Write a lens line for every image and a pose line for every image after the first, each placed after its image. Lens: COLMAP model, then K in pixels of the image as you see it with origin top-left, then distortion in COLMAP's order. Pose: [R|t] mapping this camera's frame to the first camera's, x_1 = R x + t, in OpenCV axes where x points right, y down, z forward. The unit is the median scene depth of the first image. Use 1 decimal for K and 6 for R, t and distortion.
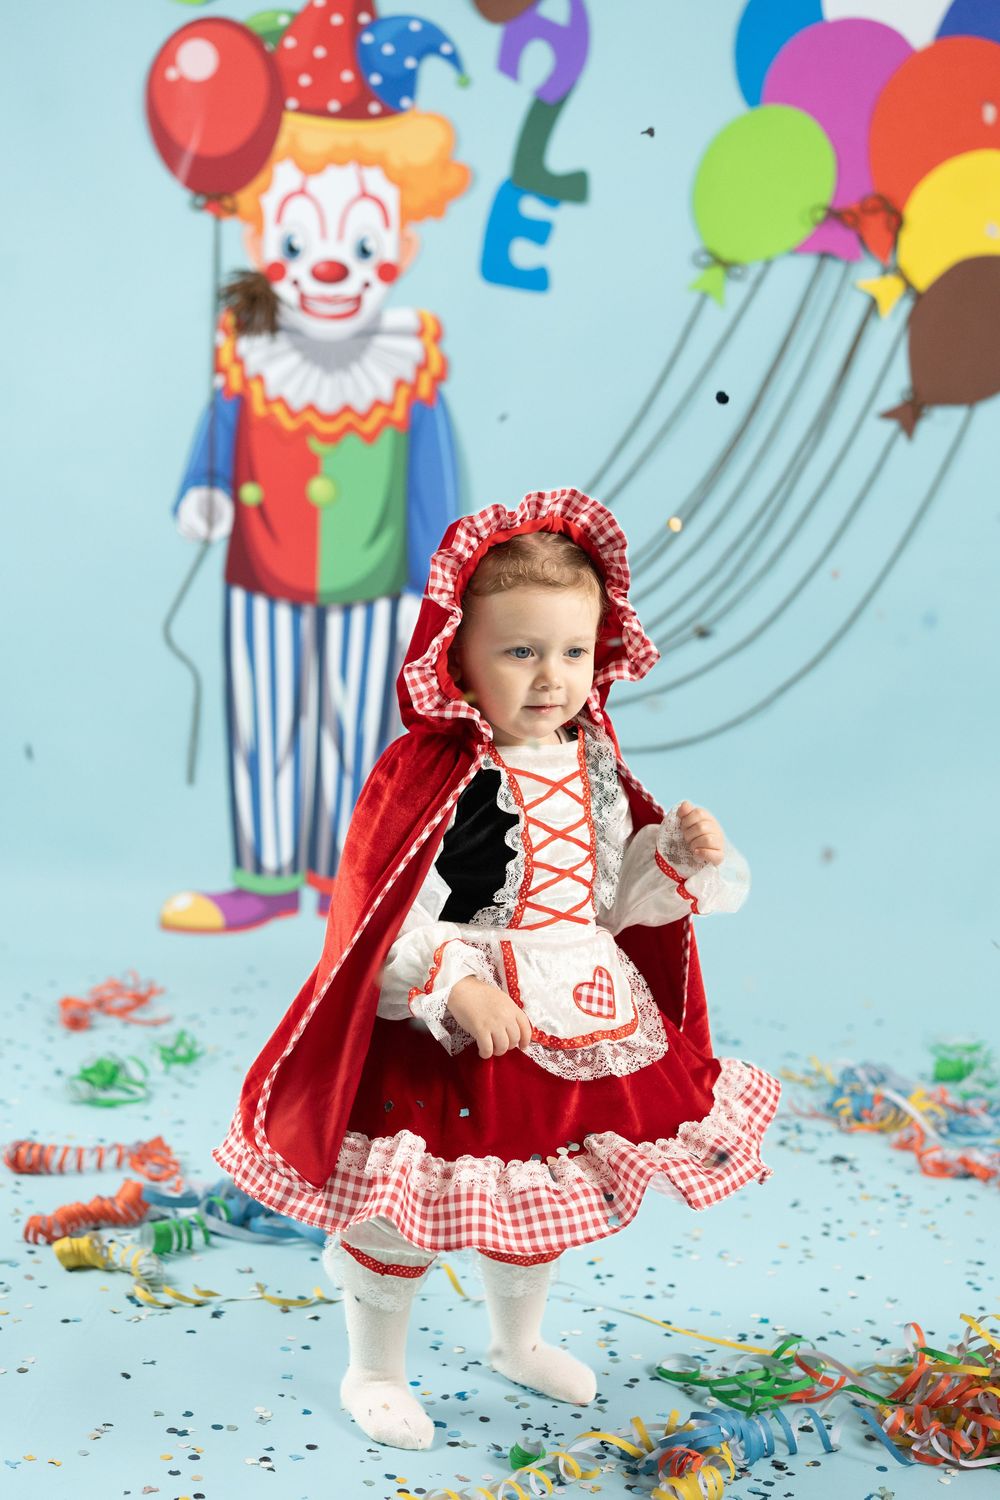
lens RADIAL K [[2236.0, 0, 500.0], [0, 2236.0, 750.0], [0, 0, 1]] dist [-0.019802, 0.105341]
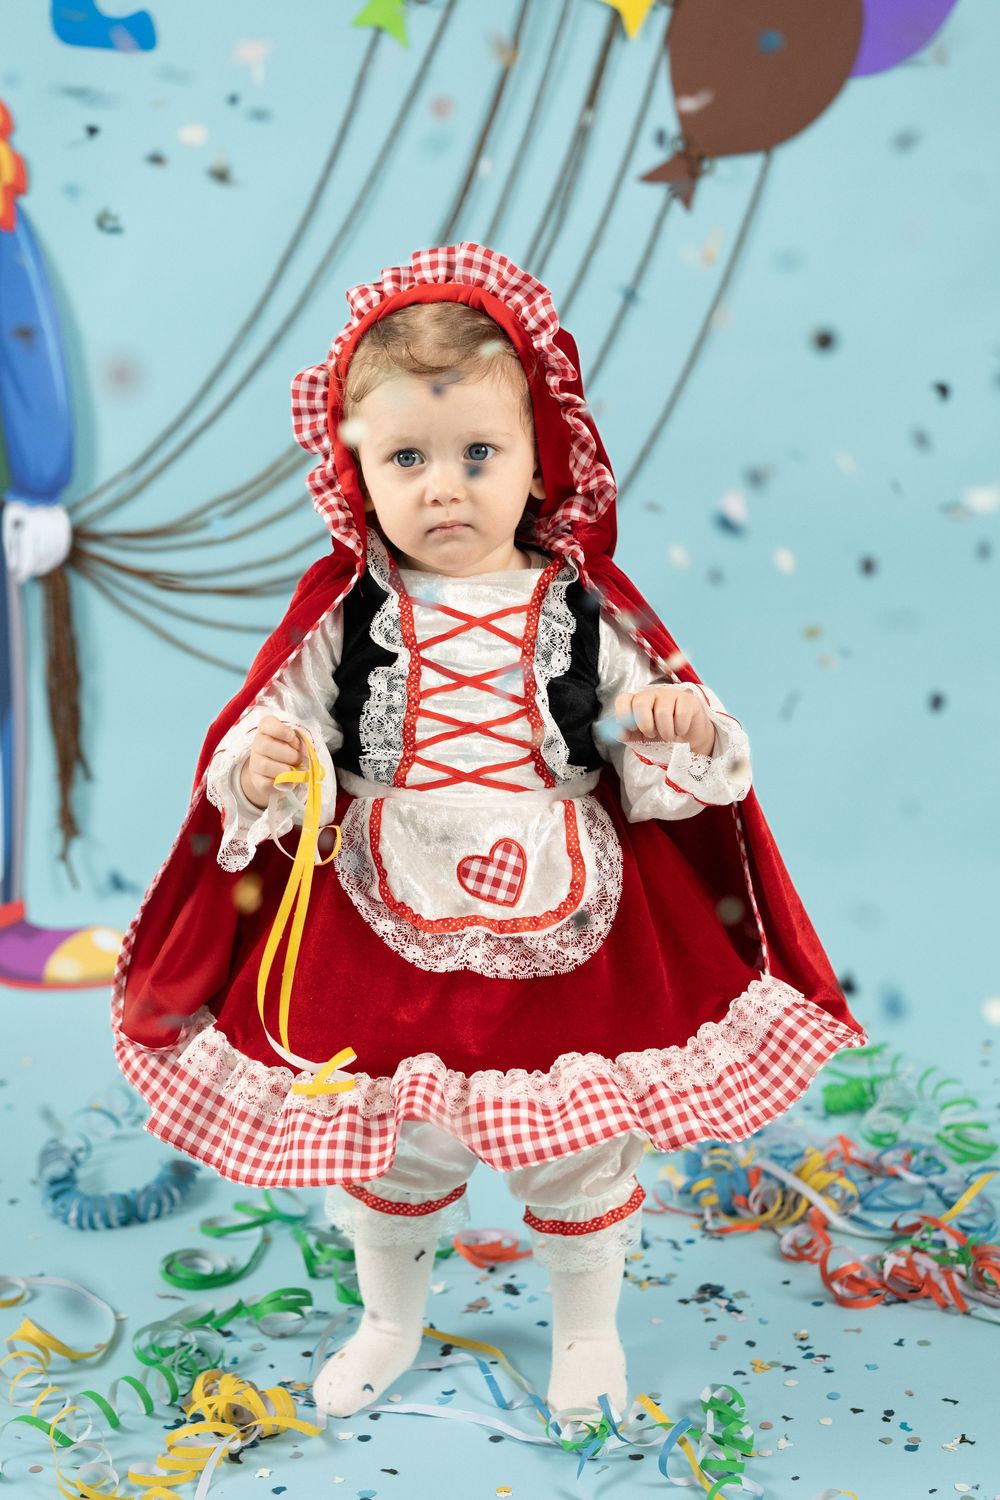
lens RADIAL K [[2288.0, 0, 500.0], [0, 2288.0, 750.0], [0, 0, 1]] dist [0.000229, 0.008535]
pose [[0.989251, -0.120210, 0.083257, 0.042478], [0.115806, 0.991699, 0.055868, -0.014901], [-0.089282, -0.045626, 0.994961, 0.270576]]
